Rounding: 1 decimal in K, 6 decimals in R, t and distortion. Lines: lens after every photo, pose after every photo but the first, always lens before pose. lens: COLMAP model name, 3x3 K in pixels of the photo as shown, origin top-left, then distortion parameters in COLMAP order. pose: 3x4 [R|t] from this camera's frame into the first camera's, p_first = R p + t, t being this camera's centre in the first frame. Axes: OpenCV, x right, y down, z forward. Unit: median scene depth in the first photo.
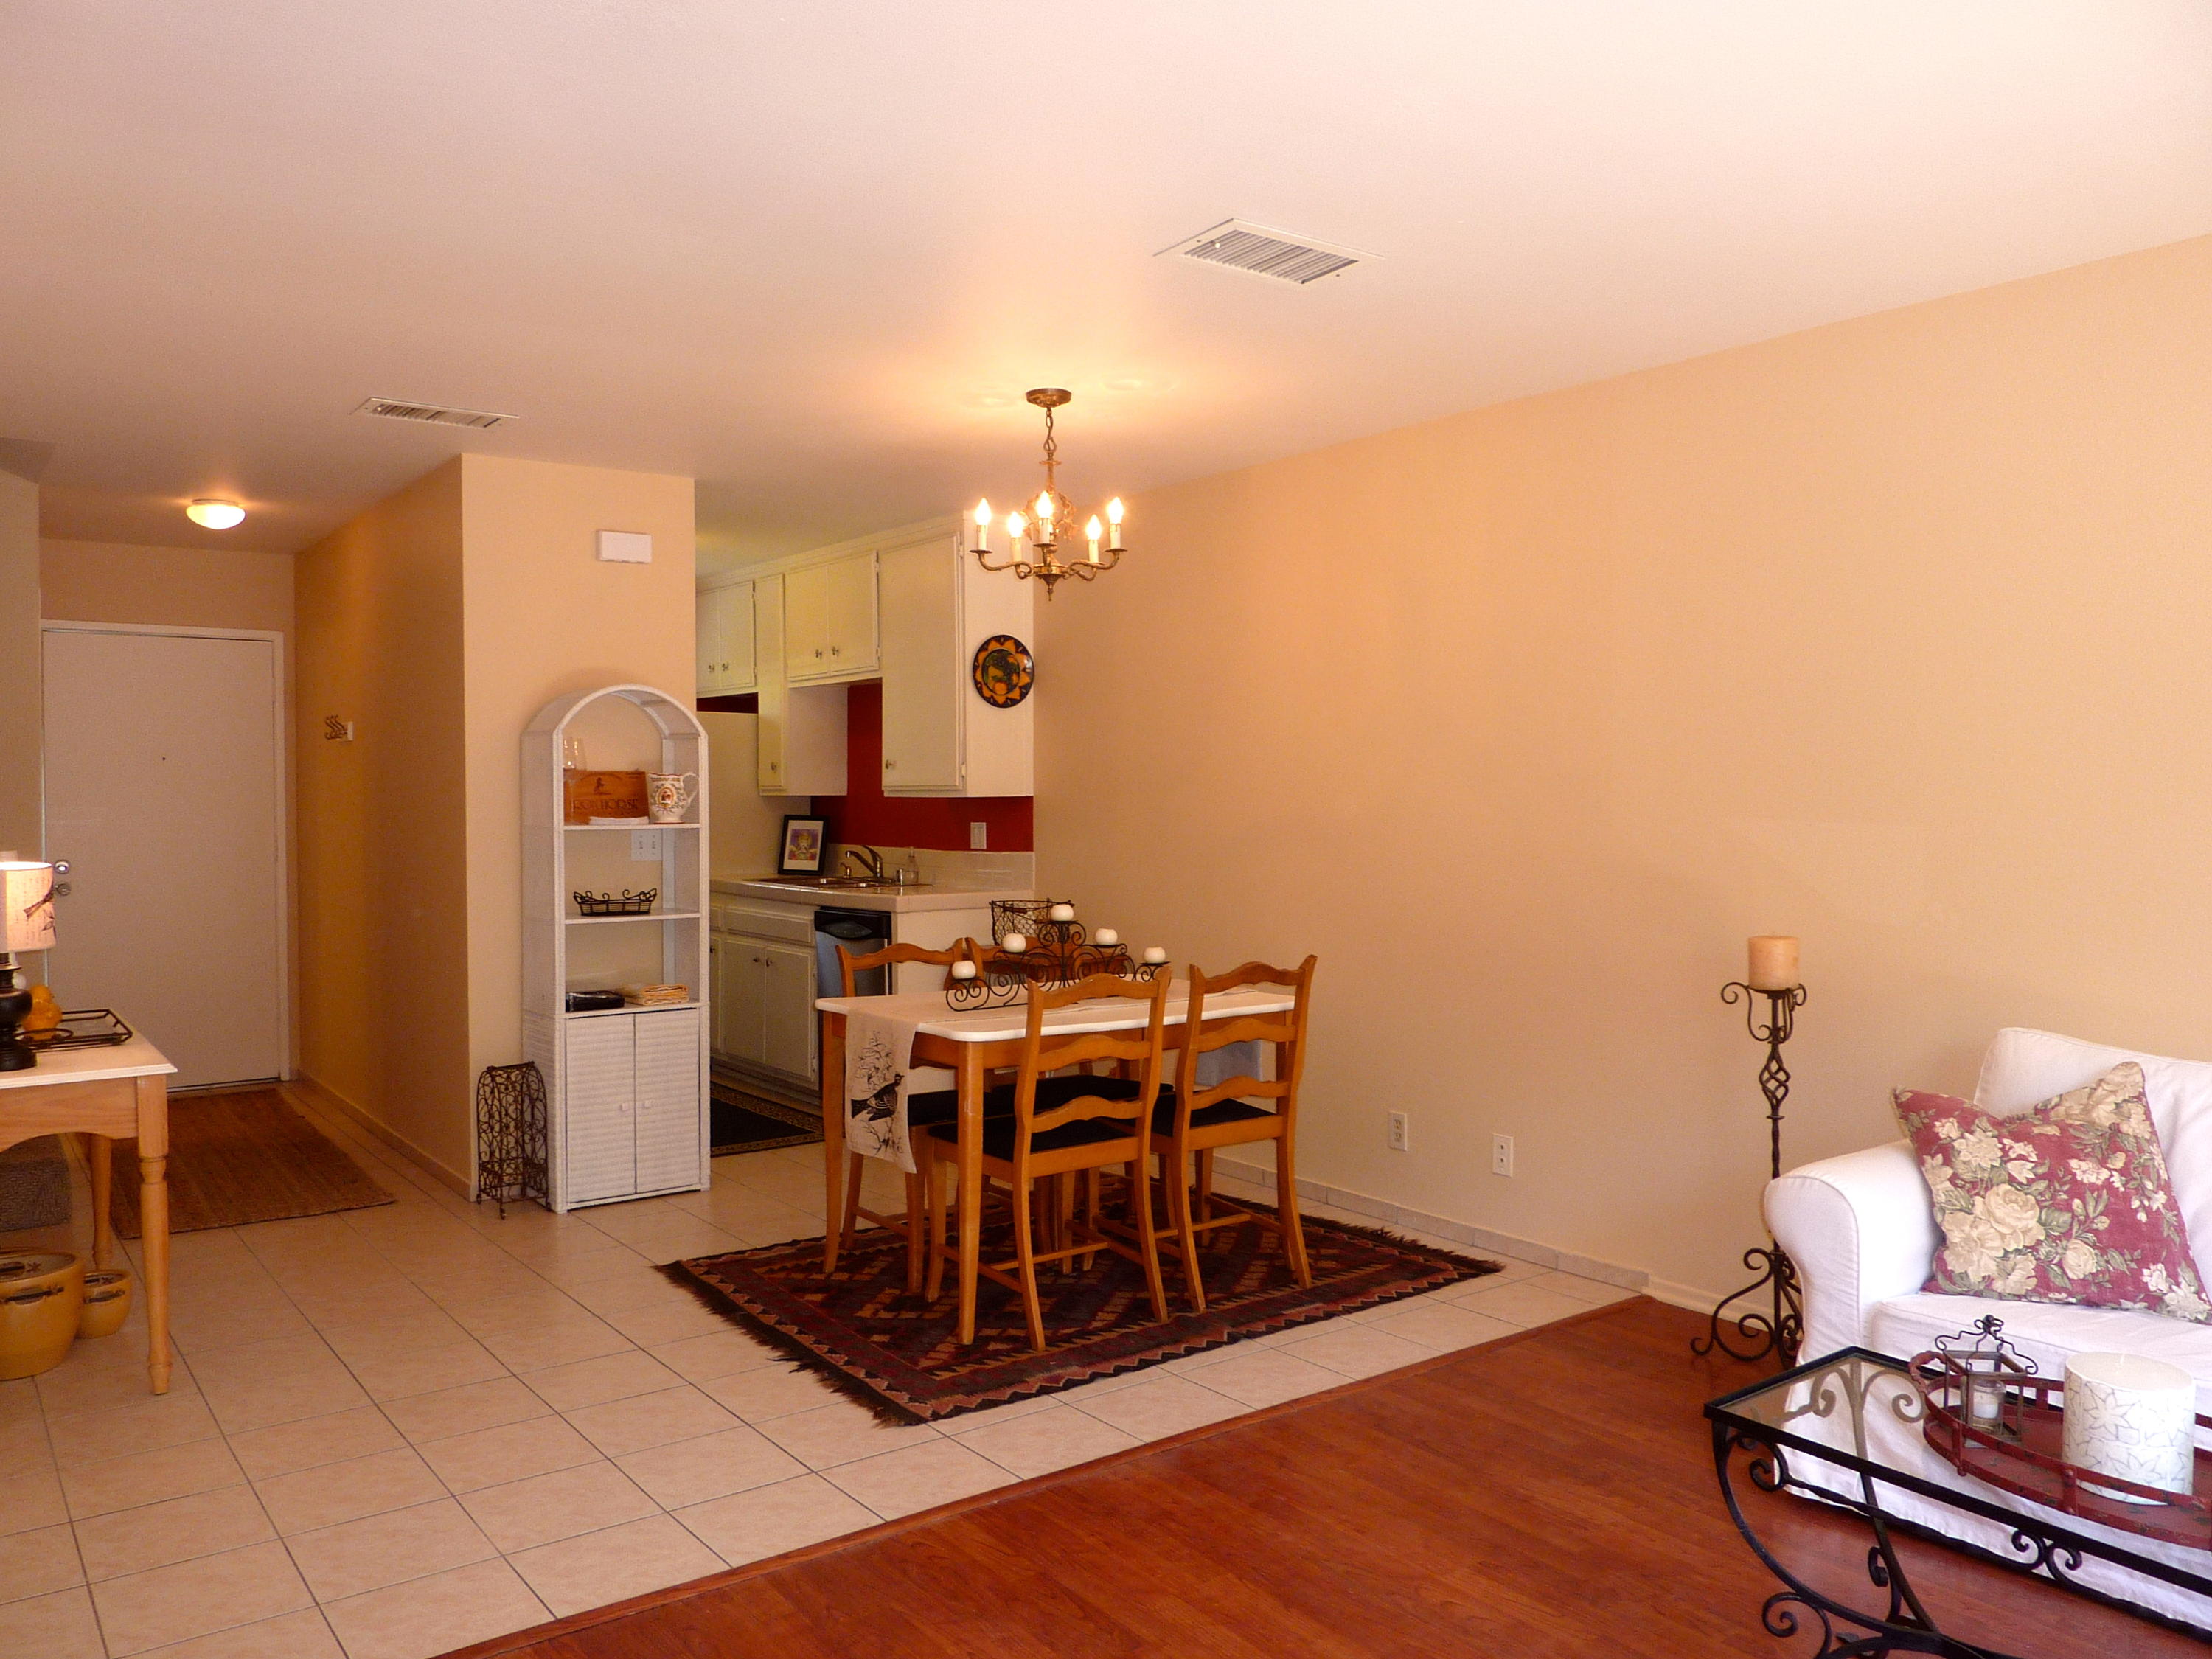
lens RADIAL K [[1650.9, 0, 1106.0], [0, 1650.9, 829.5], [0, 0, 1]] dist [-0.007695, -0.001984]
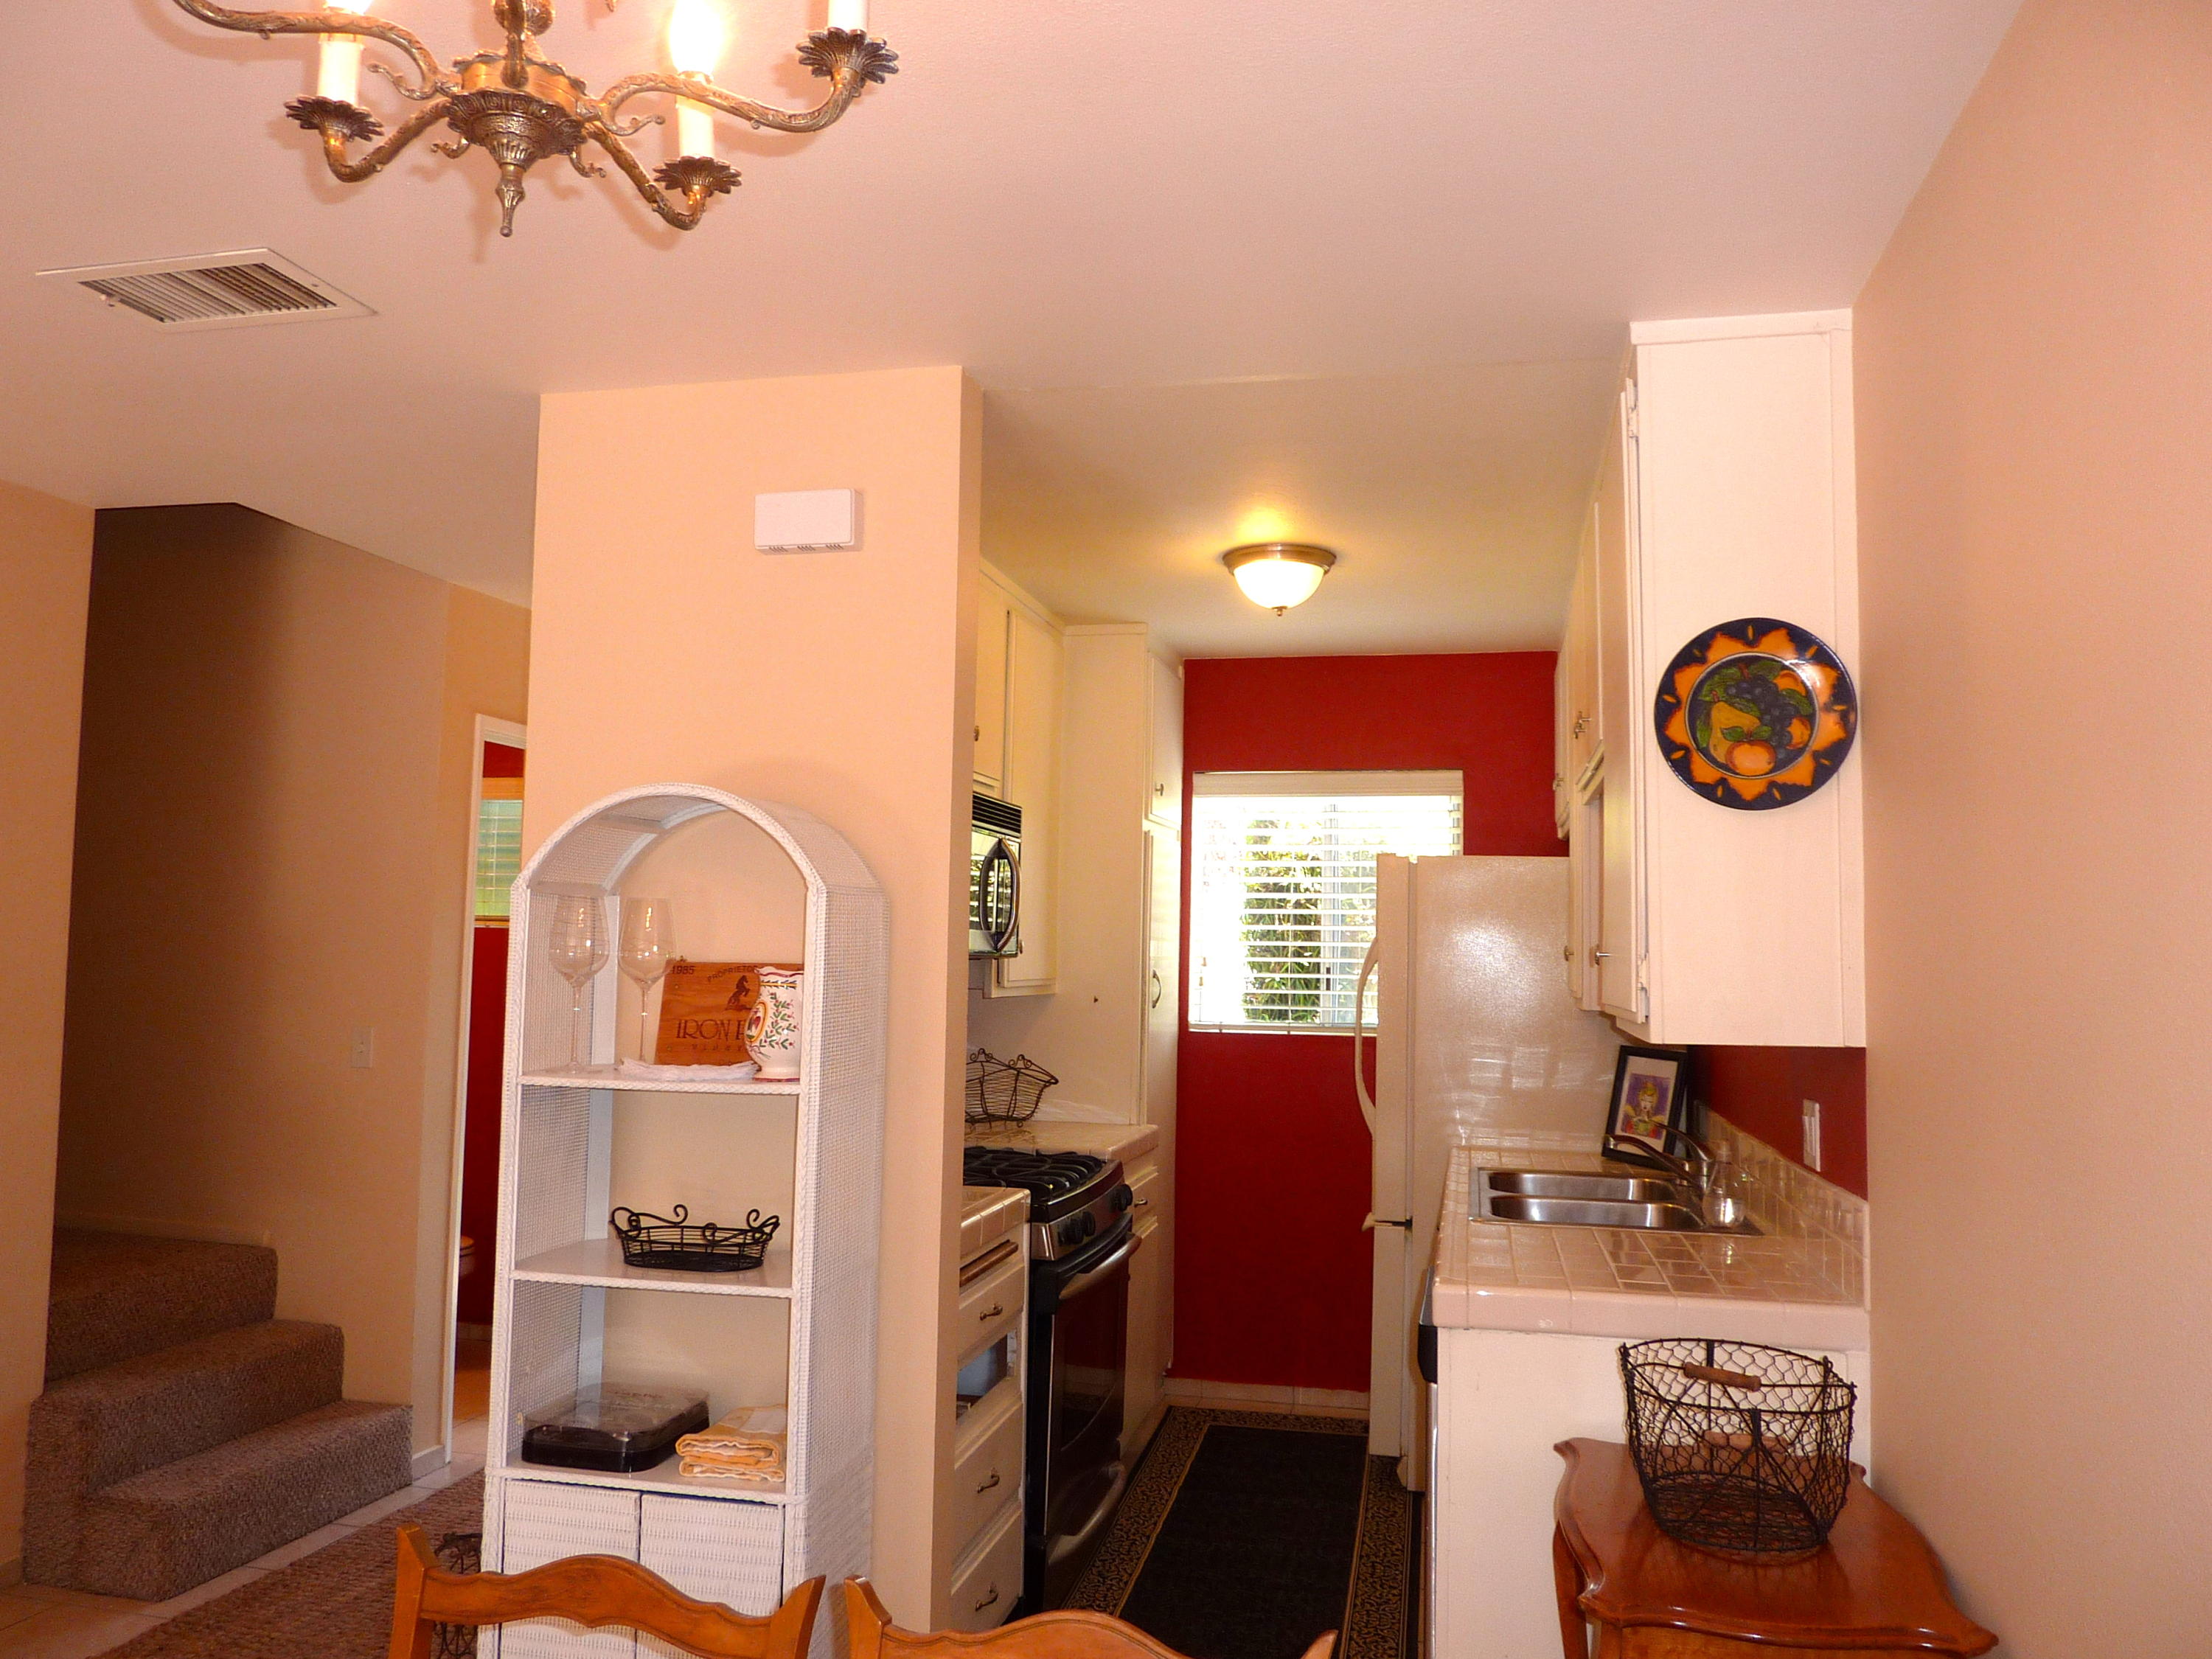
lens RADIAL K [[1650.9, 0, 1106.0], [0, 1650.9, 829.5], [0, 0, 1]] dist [-0.007695, -0.001984]
pose [[0.651217, -0.044063, -0.757611, 0.126004], [-0.036113, 0.995383, -0.088933, -0.030446], [0.758032, 0.085274, 0.646619, 0.646002]]
